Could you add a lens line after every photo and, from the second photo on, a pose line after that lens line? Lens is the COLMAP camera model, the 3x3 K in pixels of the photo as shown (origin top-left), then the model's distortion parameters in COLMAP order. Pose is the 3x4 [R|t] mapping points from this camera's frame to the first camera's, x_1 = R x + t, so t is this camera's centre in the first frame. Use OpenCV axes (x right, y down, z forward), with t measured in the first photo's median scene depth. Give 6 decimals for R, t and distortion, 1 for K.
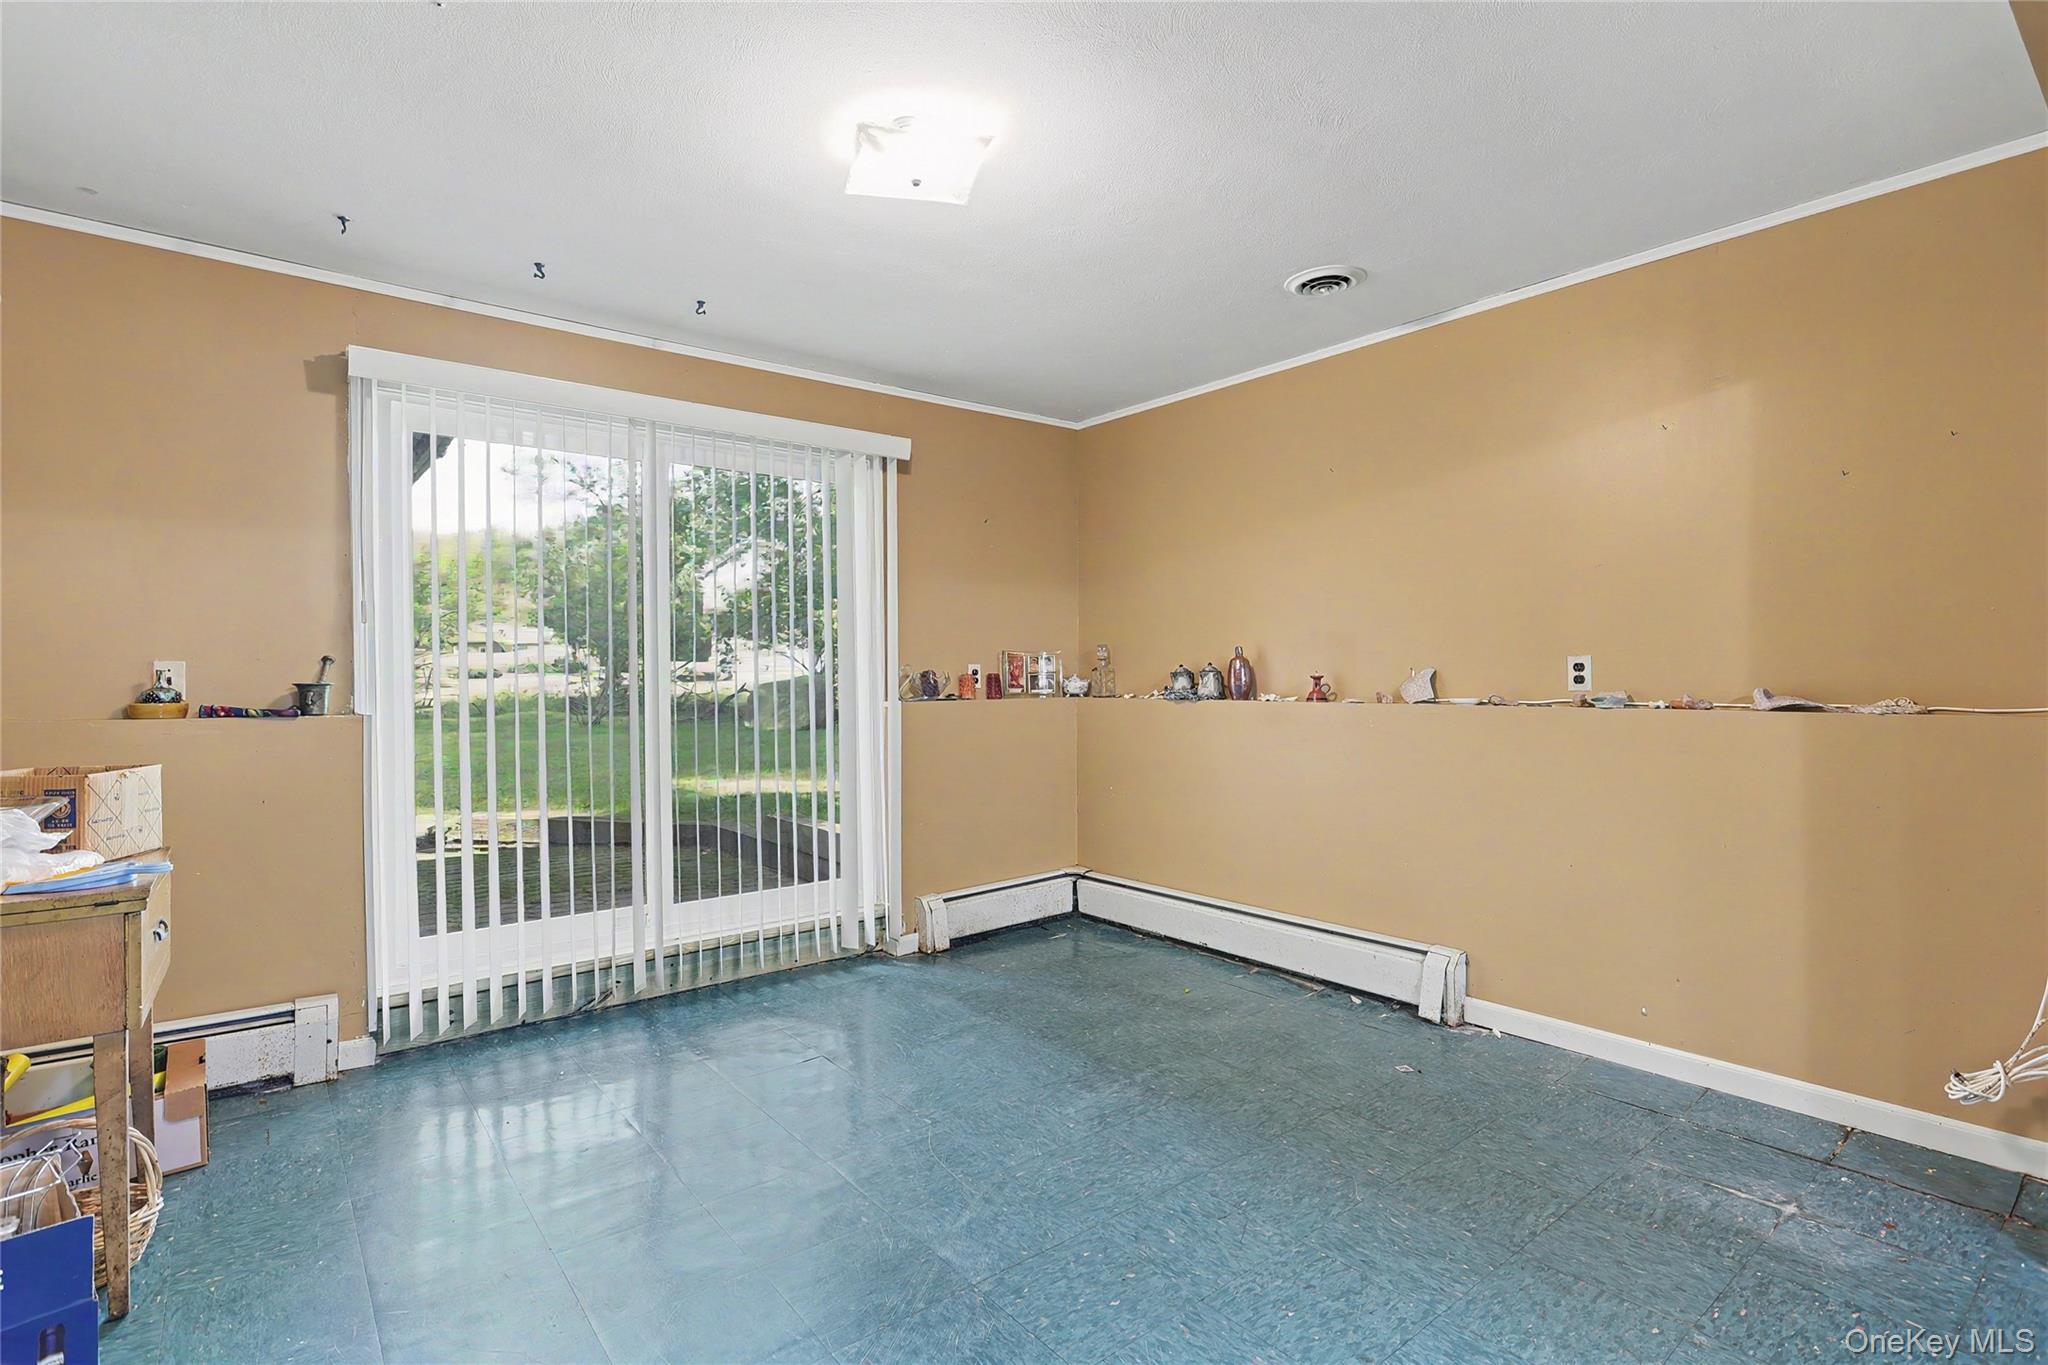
lens RADIAL K [[971.1, 0, 1022.6], [0, 971.1, 677.3], [0, 0, 1]] dist [-0.011894, 0.003656]
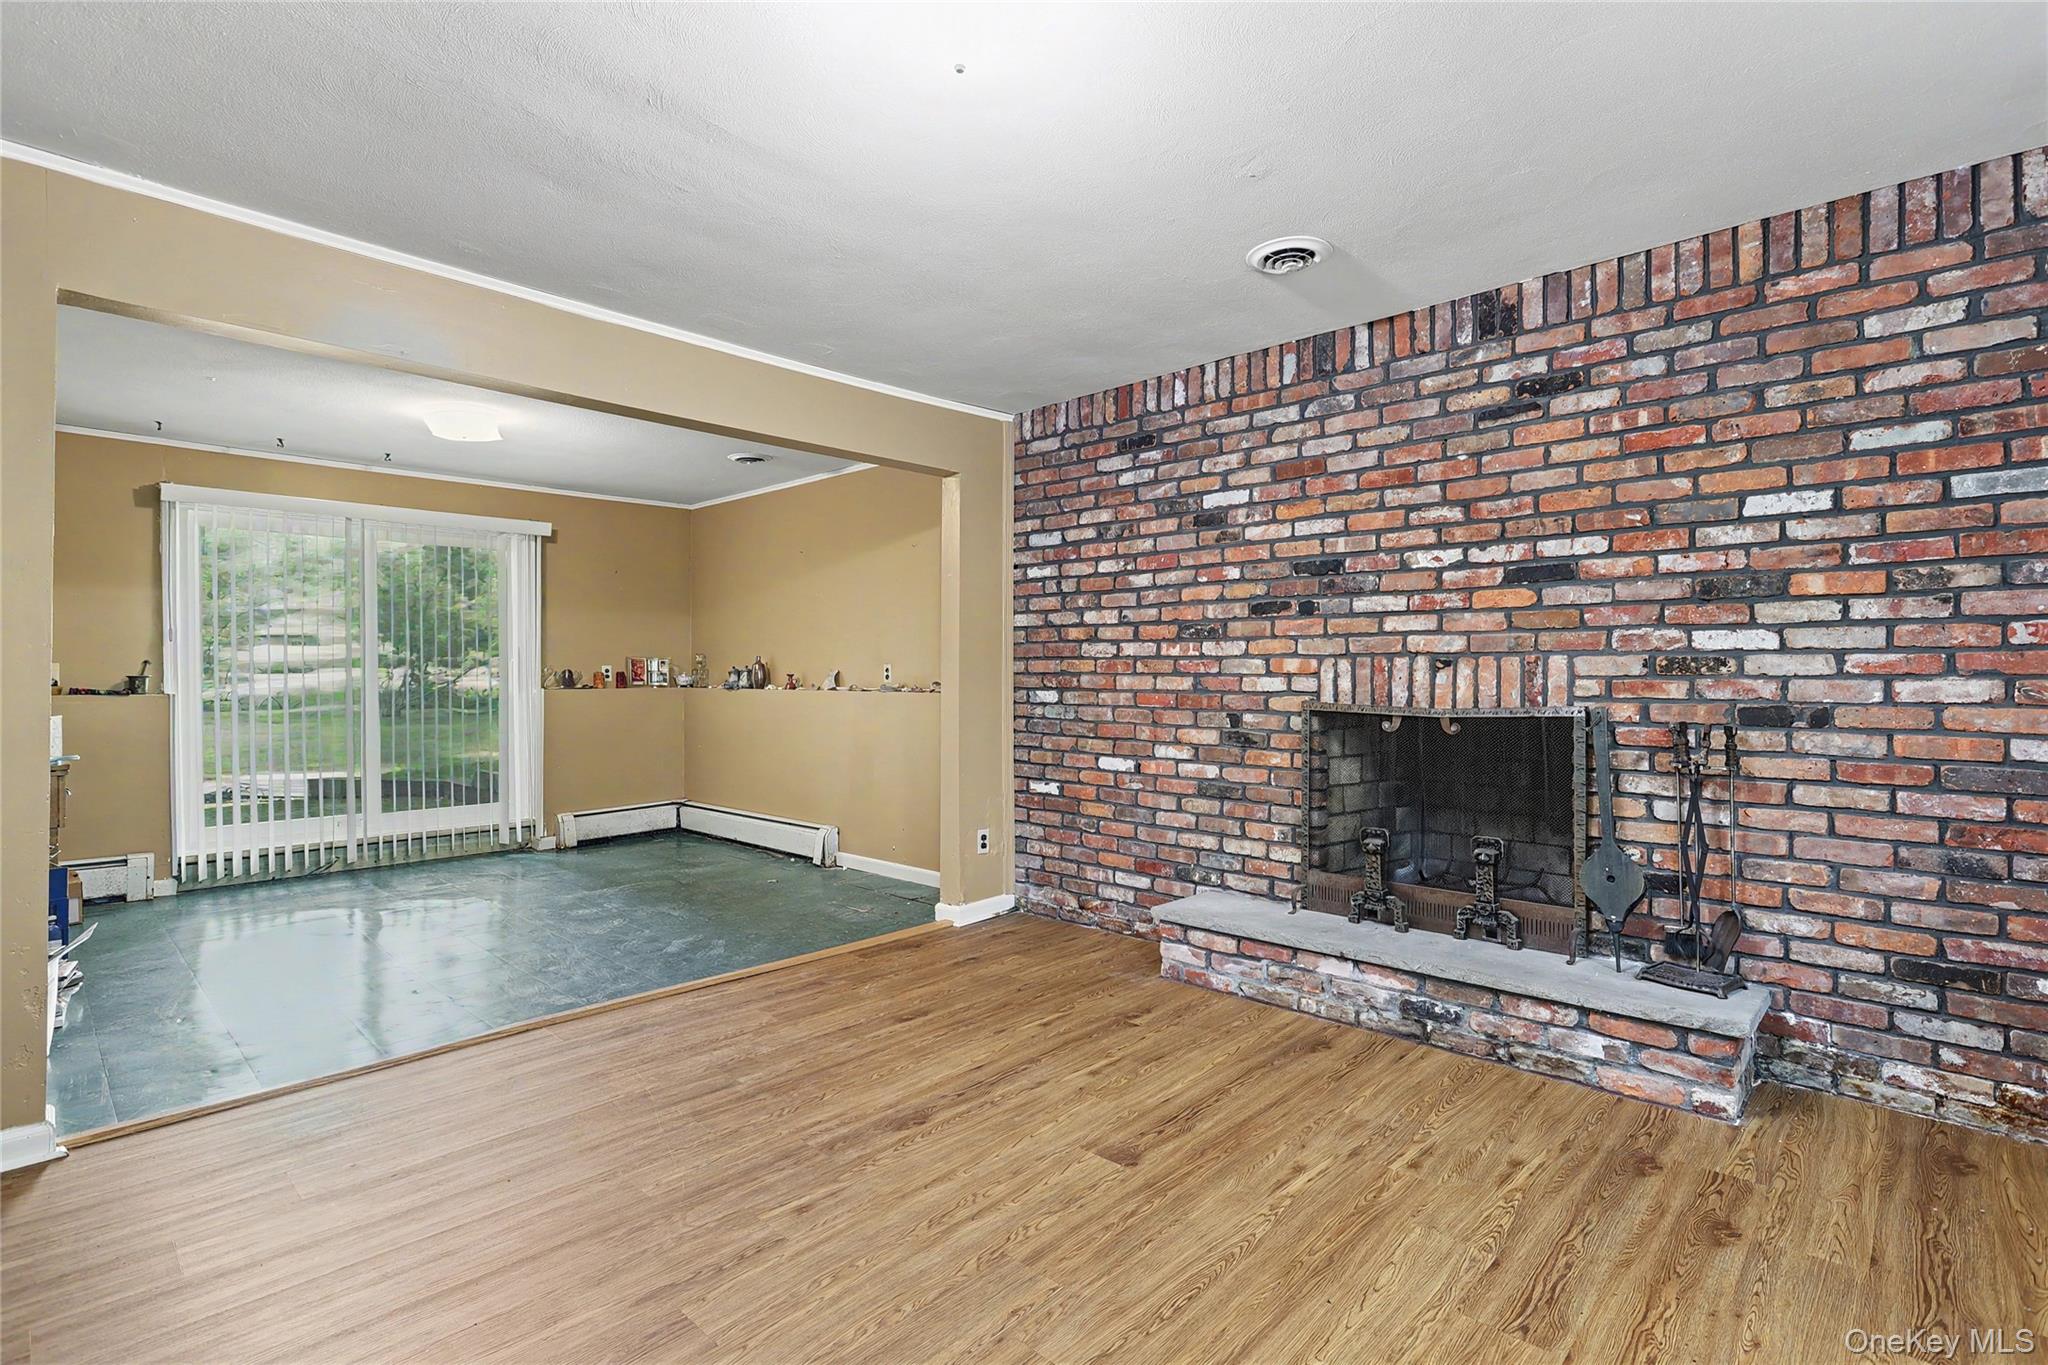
lens RADIAL K [[971.1, 0, 1019.4], [0, 971.1, 675.2], [0, 0, 1]] dist [-0.011894, 0.003656]
pose [[0.990654, 0.004311, 0.136333, 0.546534], [-0.004458, 0.999990, 0.000767, -0.003191], [-0.136329, -0.001368, 0.990663, -0.850583]]
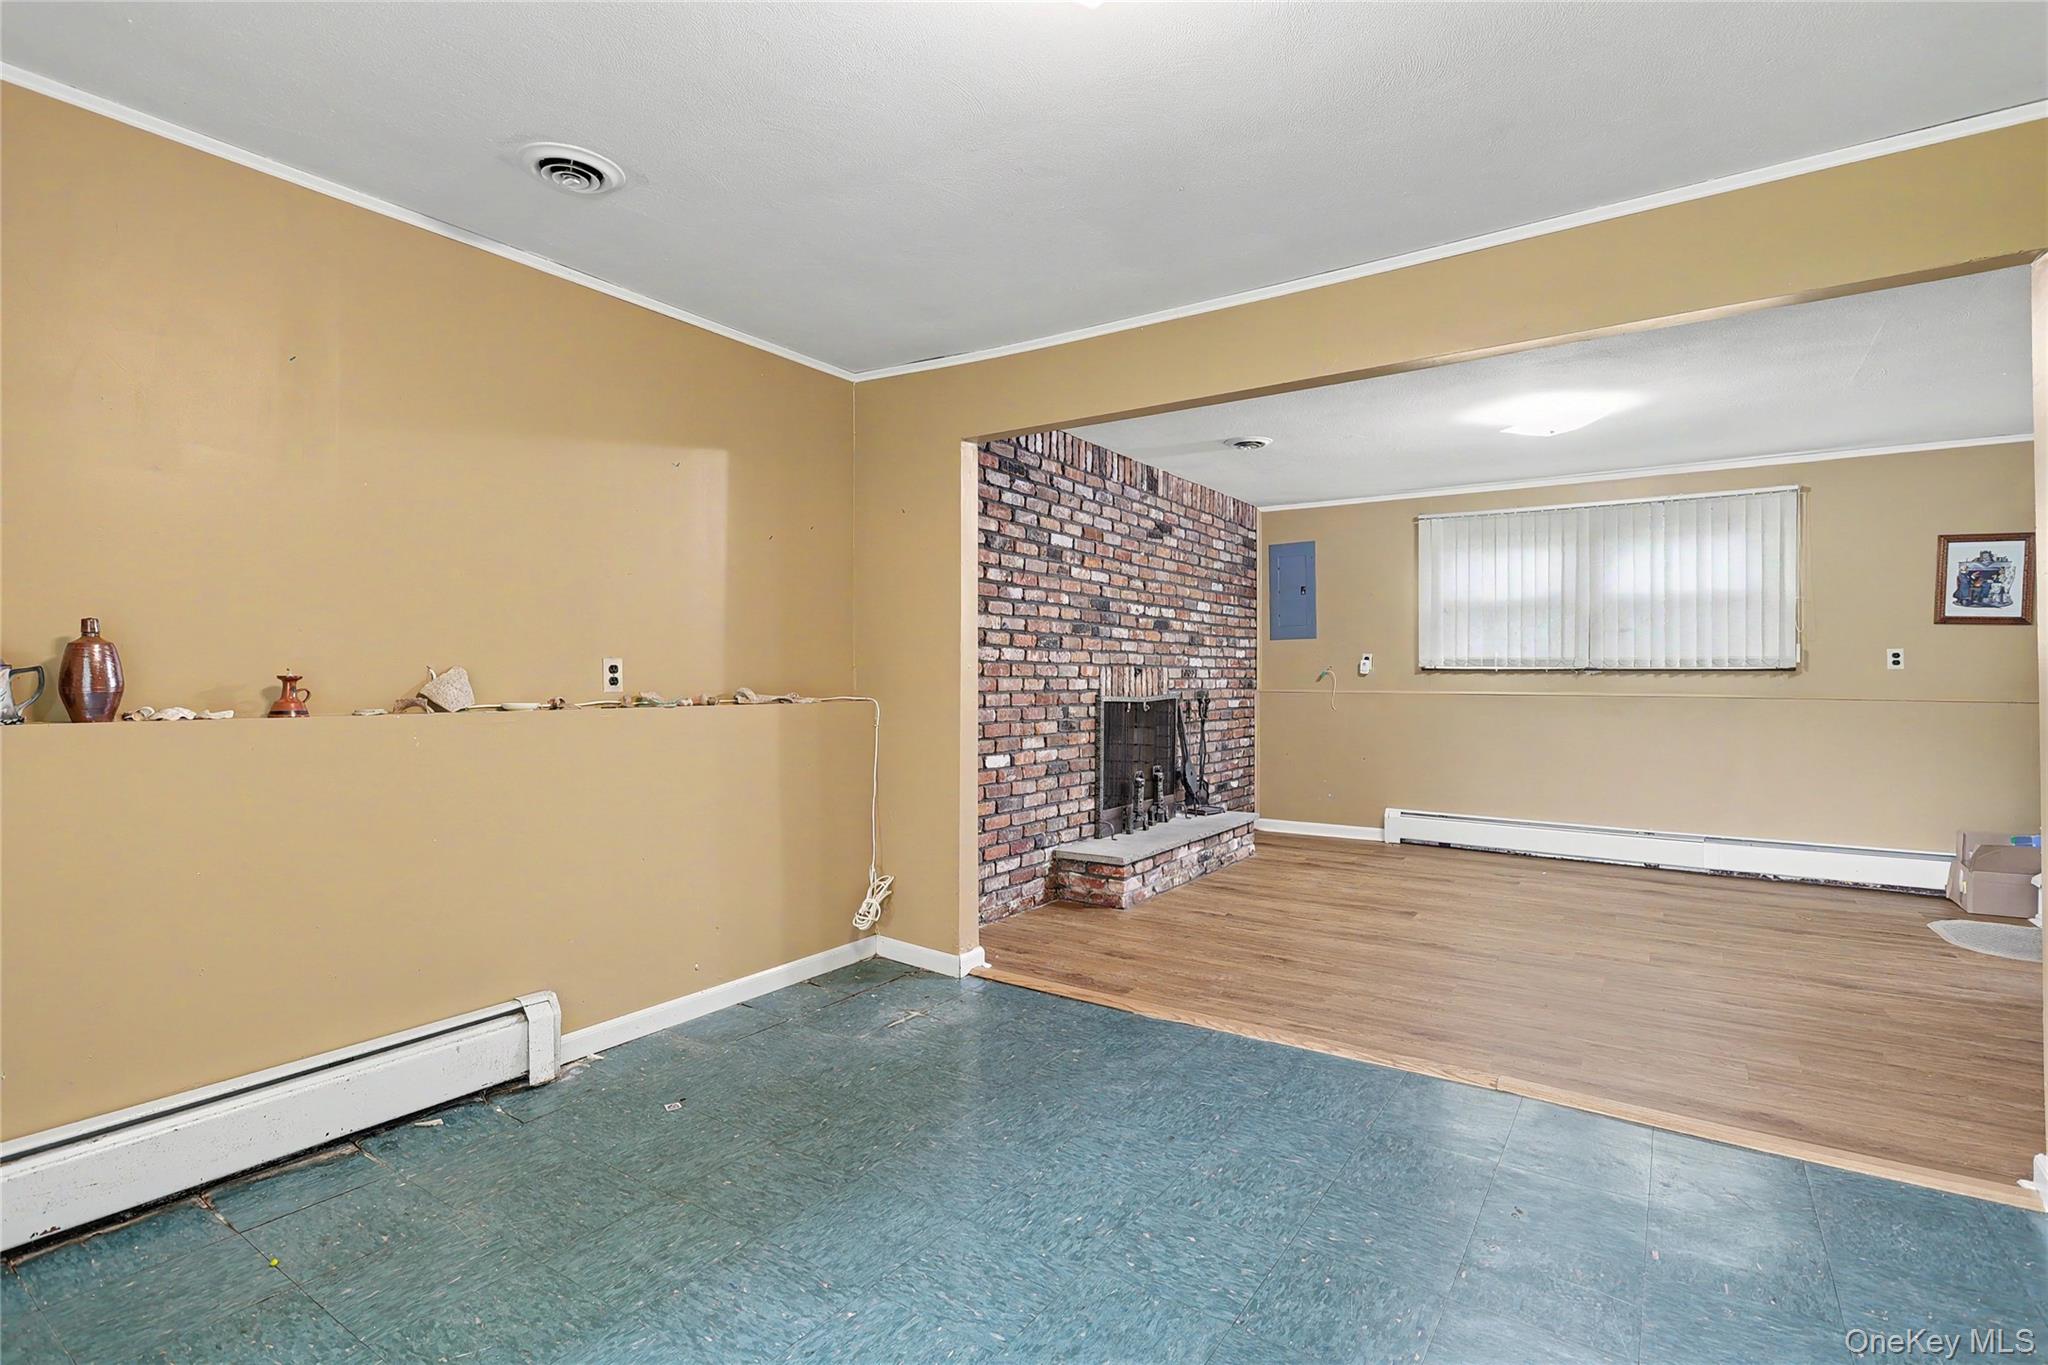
lens RADIAL K [[971.1, 0, 1015.6], [0, 971.1, 679.2], [0, 0, 1]] dist [-0.011894, 0.003656]
pose [[-0.290065, 0.003760, 0.956999, -0.509531], [0.001214, 0.999993, -0.003560, 0.004159], [-0.957006, 0.000129, -0.290068, 0.846580]]
